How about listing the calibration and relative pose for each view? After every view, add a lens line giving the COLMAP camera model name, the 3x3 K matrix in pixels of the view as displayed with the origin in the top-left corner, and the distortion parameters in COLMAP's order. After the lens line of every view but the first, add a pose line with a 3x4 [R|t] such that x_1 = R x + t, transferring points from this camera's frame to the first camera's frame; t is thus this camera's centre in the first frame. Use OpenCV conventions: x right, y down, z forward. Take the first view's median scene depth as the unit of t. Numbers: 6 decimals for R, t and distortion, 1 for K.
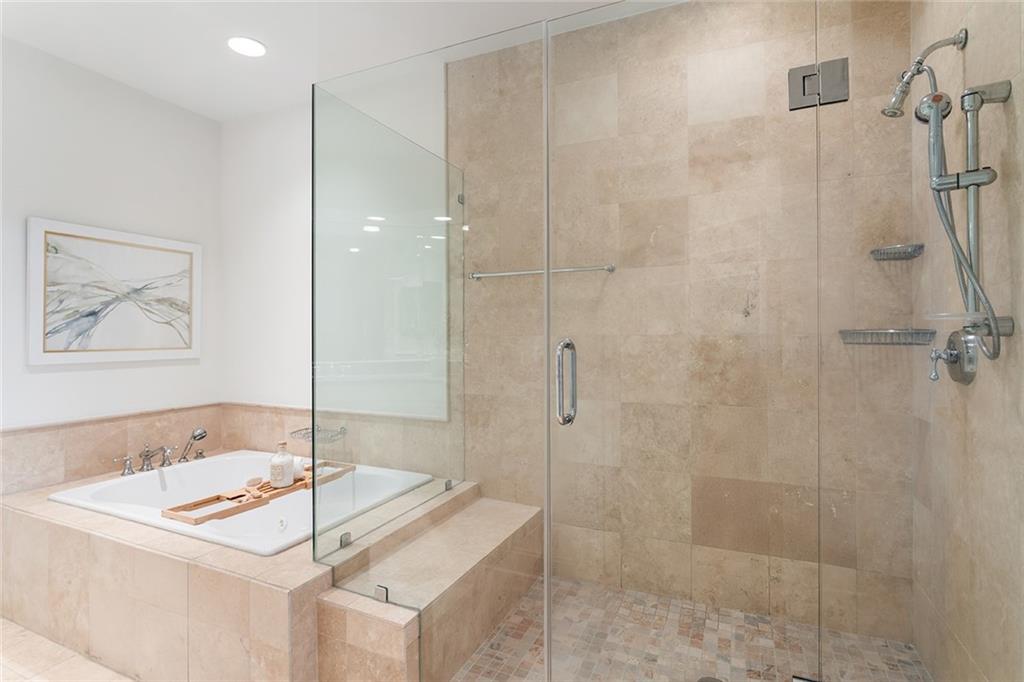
lens RADIAL K [[508.3, 0, 509.3], [0, 508.3, 337.0], [0, 0, 1]] dist [-0.004411, 0.003003]
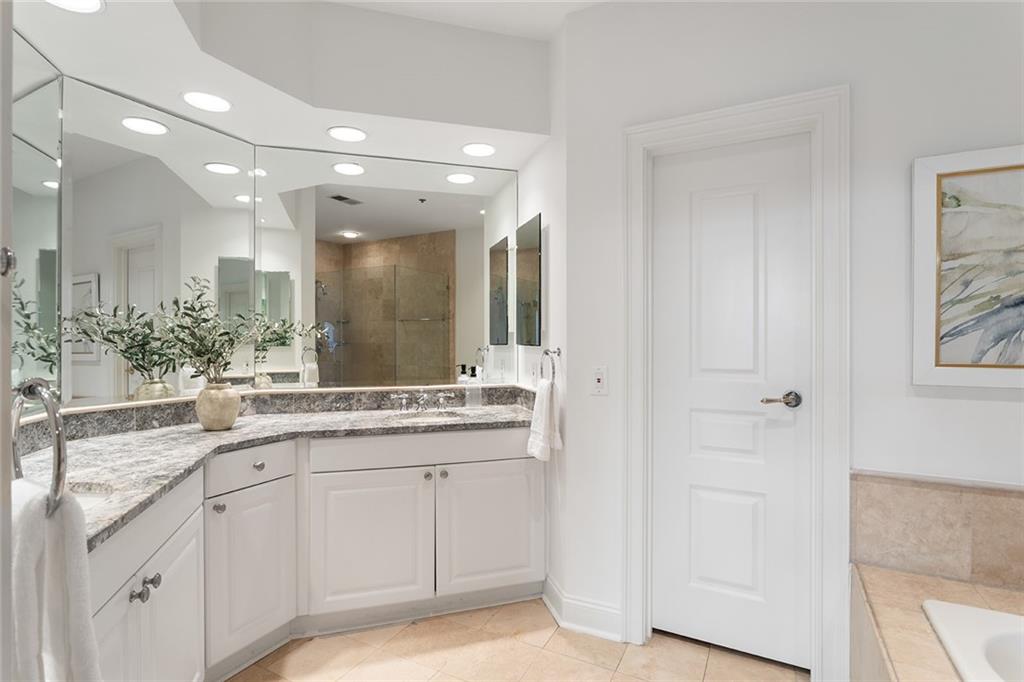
lens RADIAL K [[508.3, 0, 509.2], [0, 508.3, 338.9], [0, 0, 1]] dist [-0.004411, 0.003003]
pose [[-0.054268, 0.007988, -0.998494, -0.246910], [0.000649, 0.999968, 0.007965, -0.009079], [0.998526, -0.000216, -0.054271, 0.489620]]
